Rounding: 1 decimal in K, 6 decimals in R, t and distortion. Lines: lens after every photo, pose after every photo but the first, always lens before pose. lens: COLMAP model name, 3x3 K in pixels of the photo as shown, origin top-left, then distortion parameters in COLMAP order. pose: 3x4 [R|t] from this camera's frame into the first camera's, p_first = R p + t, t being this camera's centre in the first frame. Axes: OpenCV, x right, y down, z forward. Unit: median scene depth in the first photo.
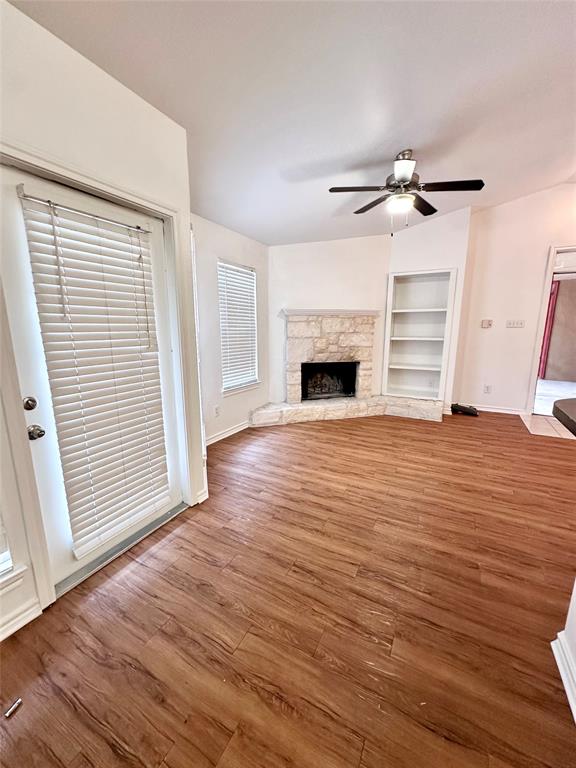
lens RADIAL K [[307.3, 0, 288.0], [0, 307.3, 384.0], [0, 0, 1]] dist [-0.001165, 0.000083]
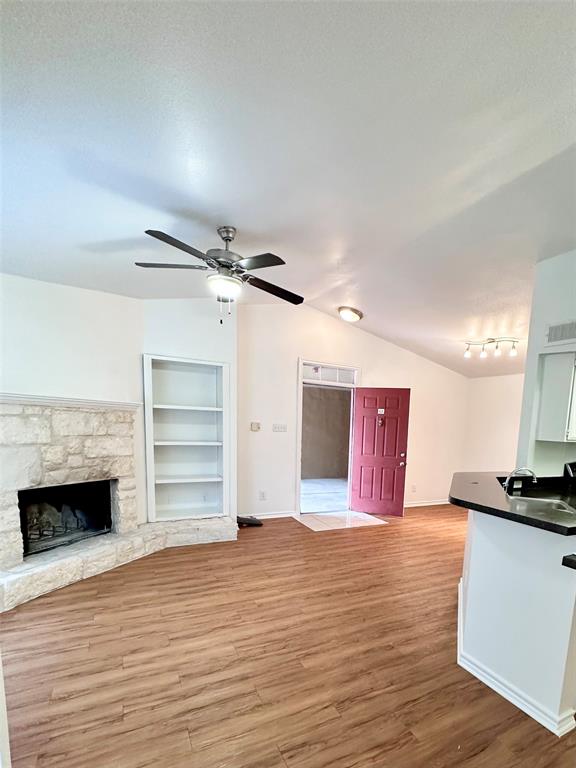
lens RADIAL K [[464.3, 0, 288.9], [0, 464.3, 484.9], [0, 0, 1]] dist [-0.004323, -0.000935]
pose [[0.496026, -0.104085, 0.862047, -0.465588], [0.119975, 0.991483, 0.050679, -0.067822], [-0.859979, 0.078286, 0.504289, 0.179880]]
